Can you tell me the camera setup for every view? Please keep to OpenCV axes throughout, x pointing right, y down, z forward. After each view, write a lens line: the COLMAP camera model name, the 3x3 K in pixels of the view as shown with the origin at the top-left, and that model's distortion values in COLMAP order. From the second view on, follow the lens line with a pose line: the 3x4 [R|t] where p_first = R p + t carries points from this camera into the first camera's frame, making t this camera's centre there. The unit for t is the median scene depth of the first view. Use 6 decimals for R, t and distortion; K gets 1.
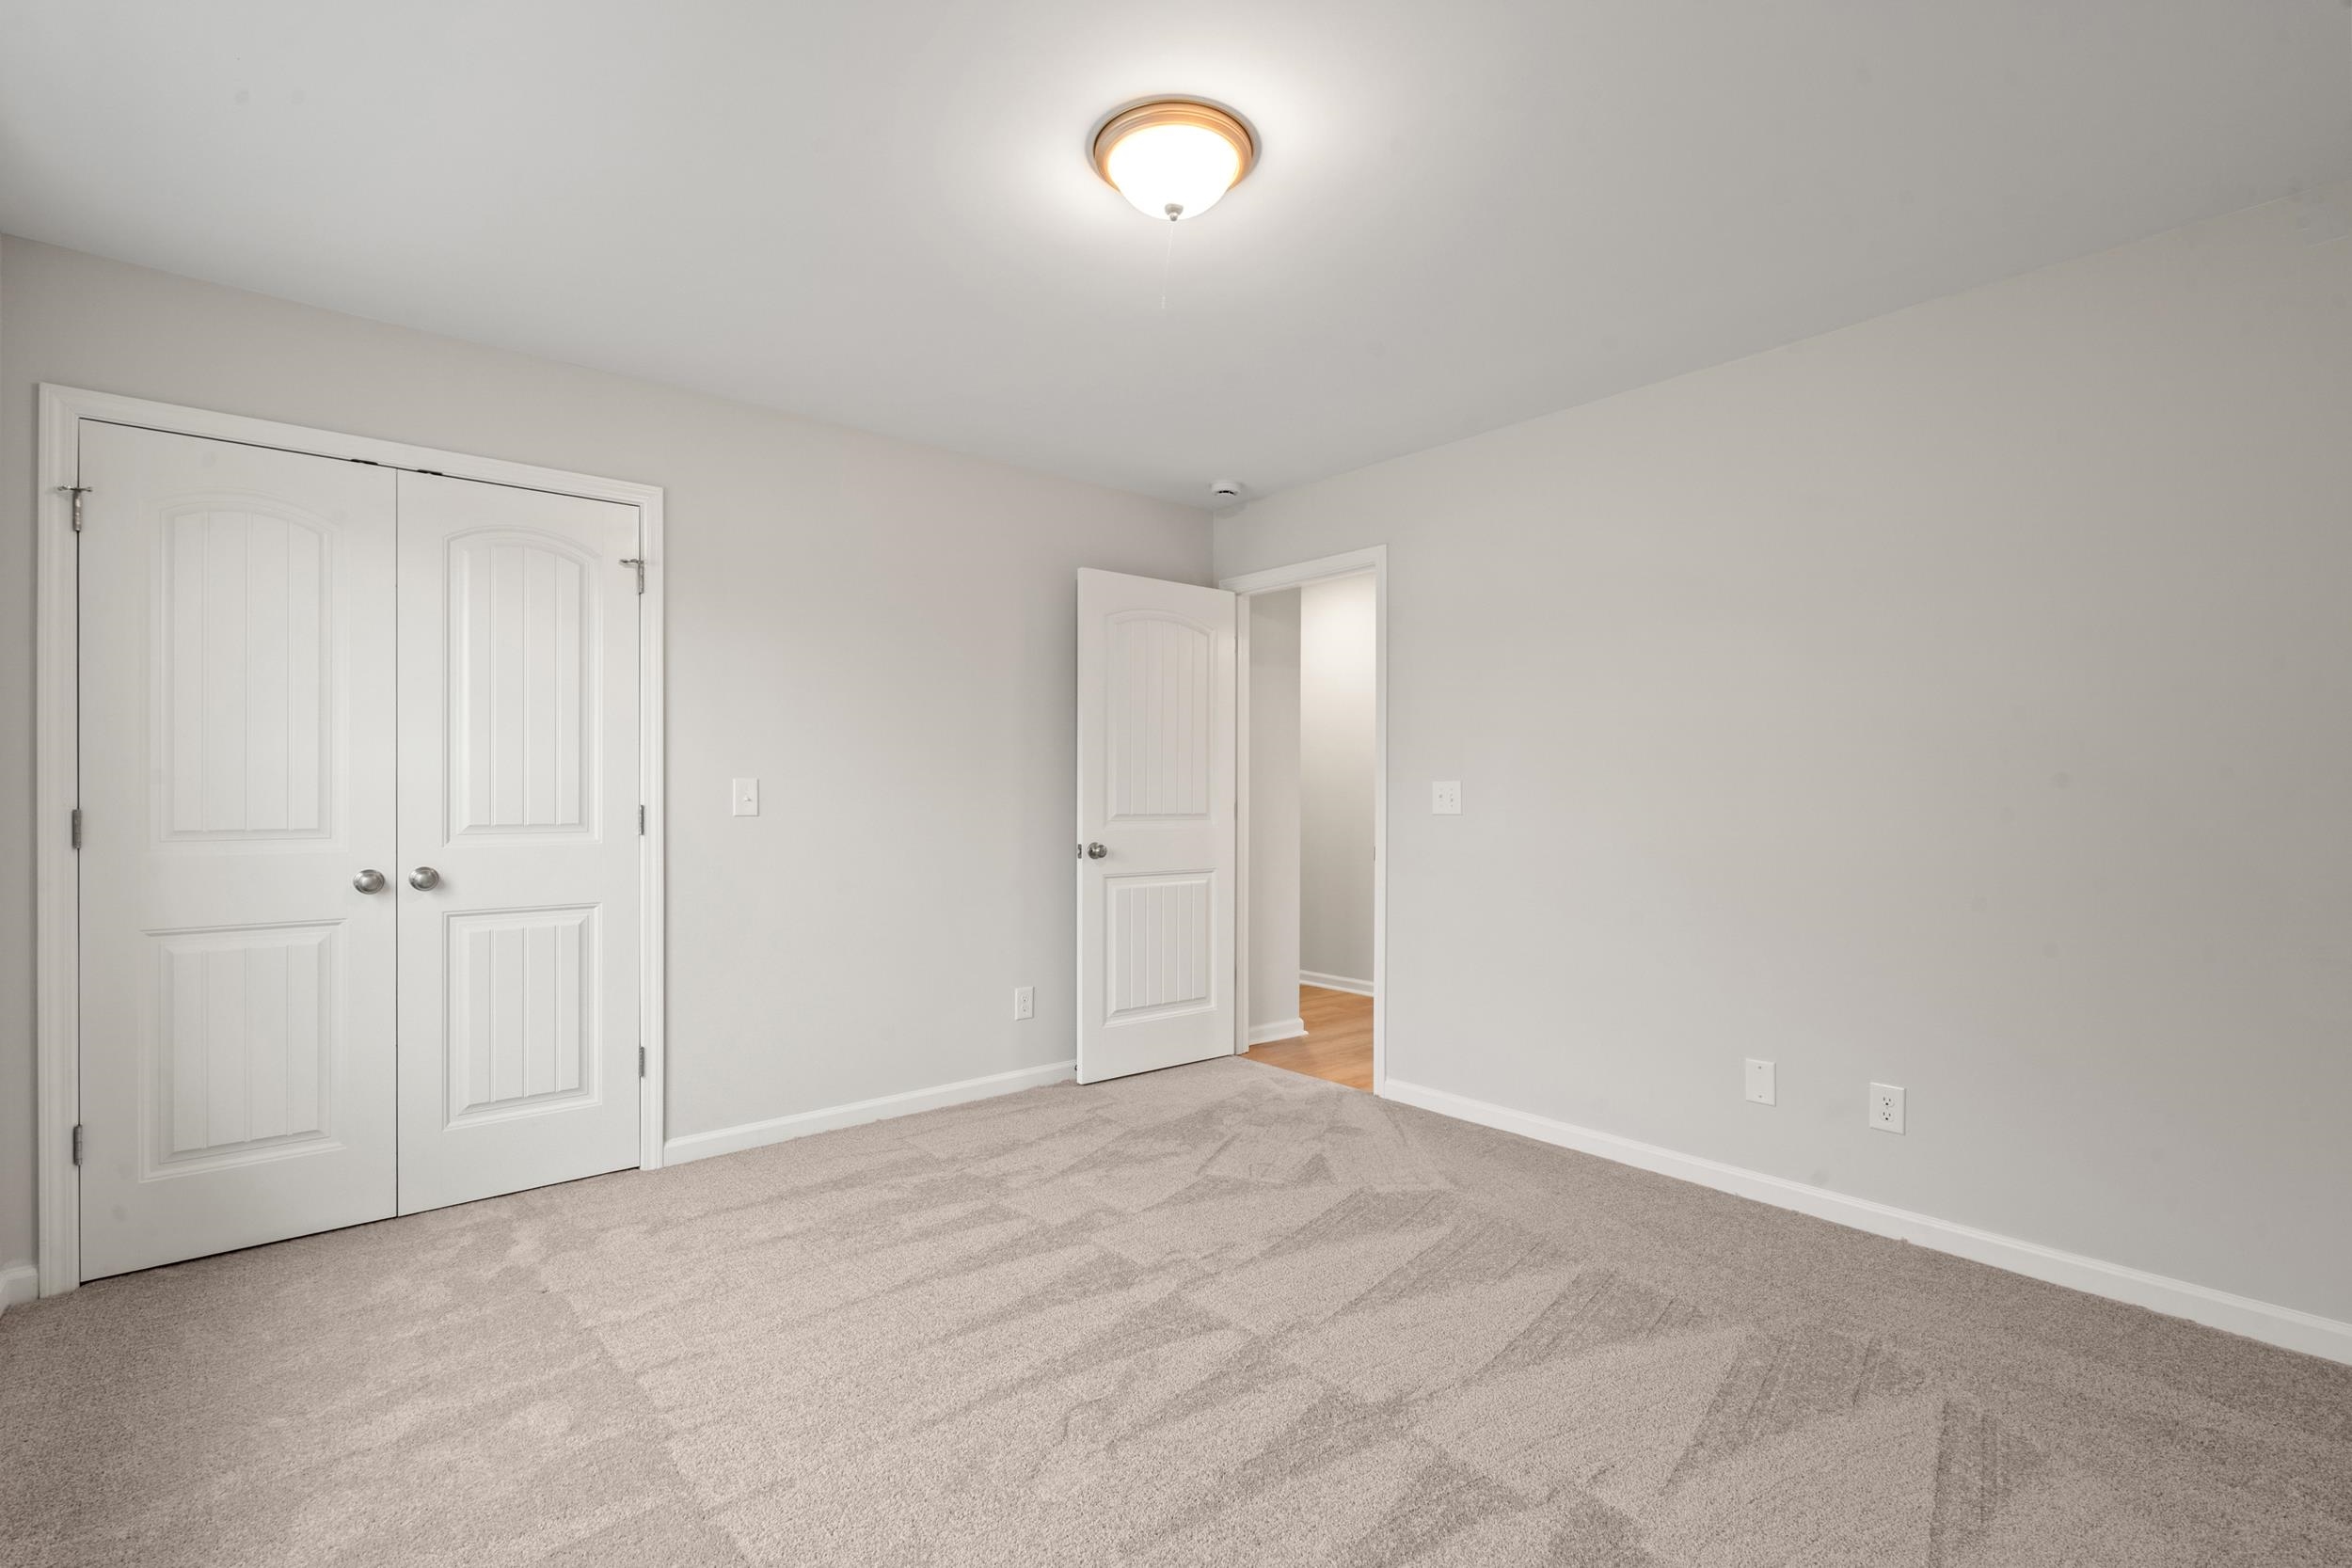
lens RADIAL K [[1050.5, 0, 1167.5], [0, 1050.5, 793.1], [0, 0, 1]] dist [-0.019867, 0.009596]
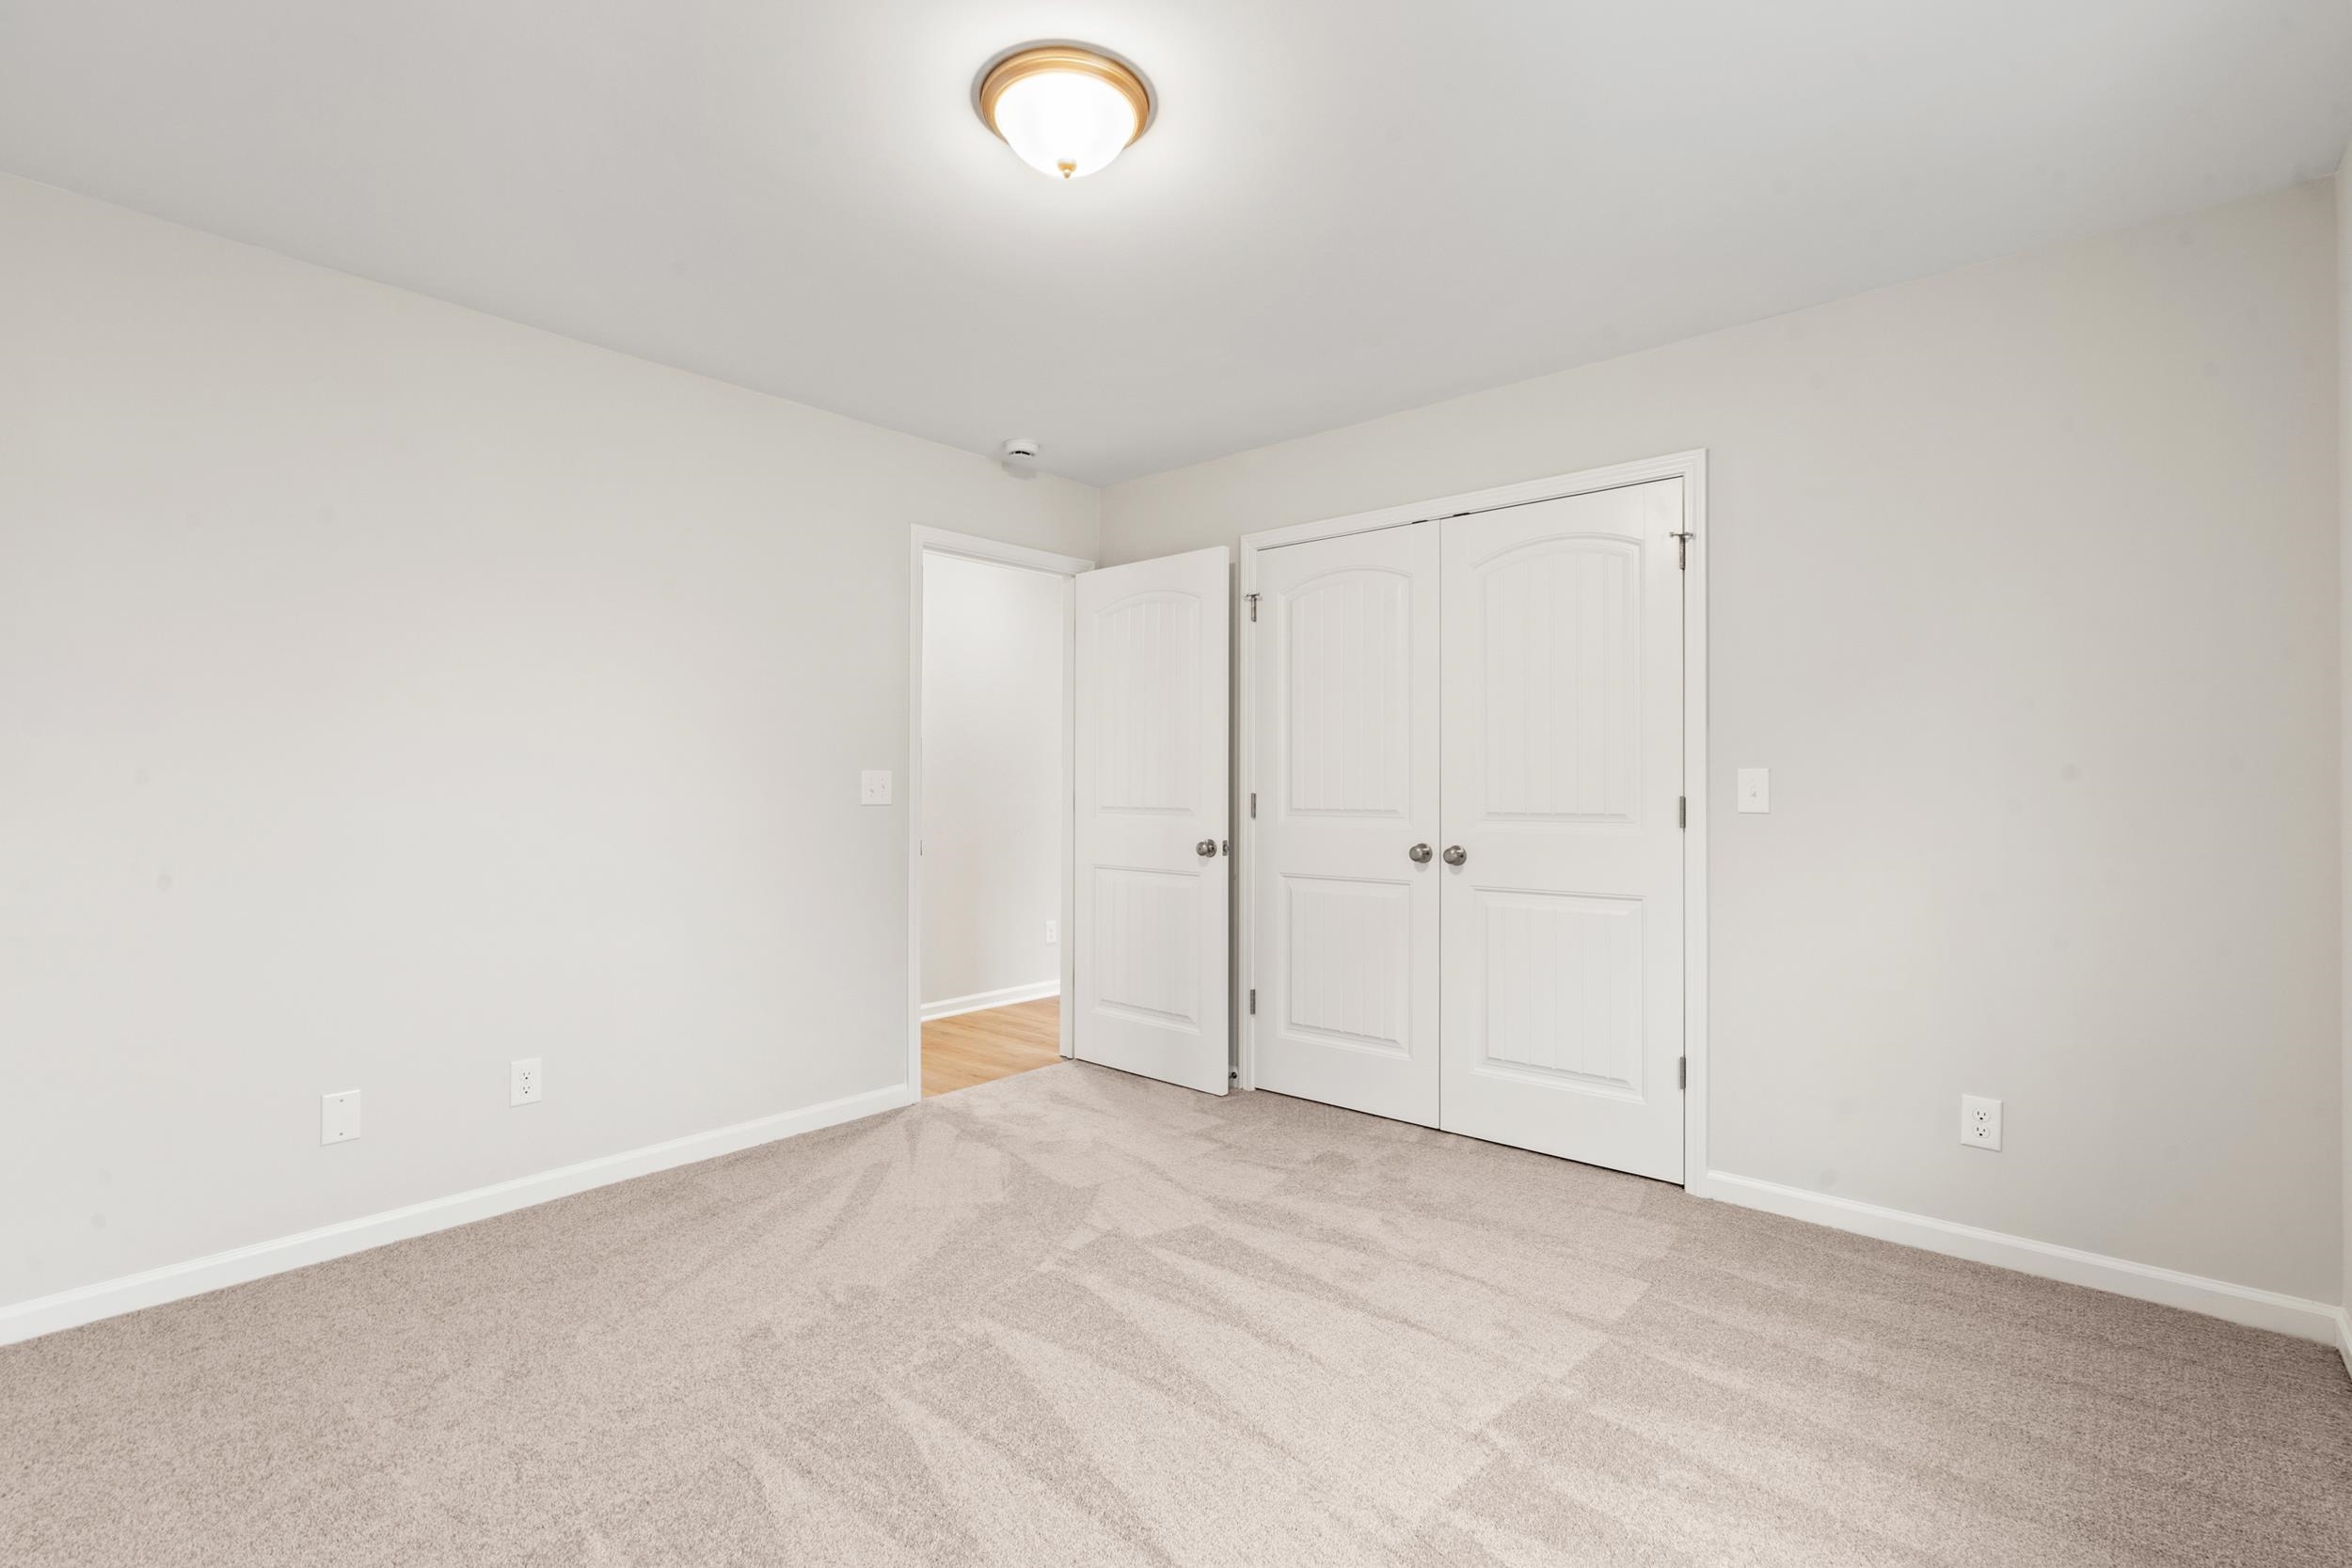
lens RADIAL K [[1050.5, 0, 1167.5], [0, 1050.5, 793.1], [0, 0, 1]] dist [-0.019867, 0.009596]
pose [[0.121230, 0.009830, -0.992576, 0.450360], [-0.006980, 0.999935, 0.009050, 0.002641], [0.992600, 0.005831, 0.121291, 0.537388]]
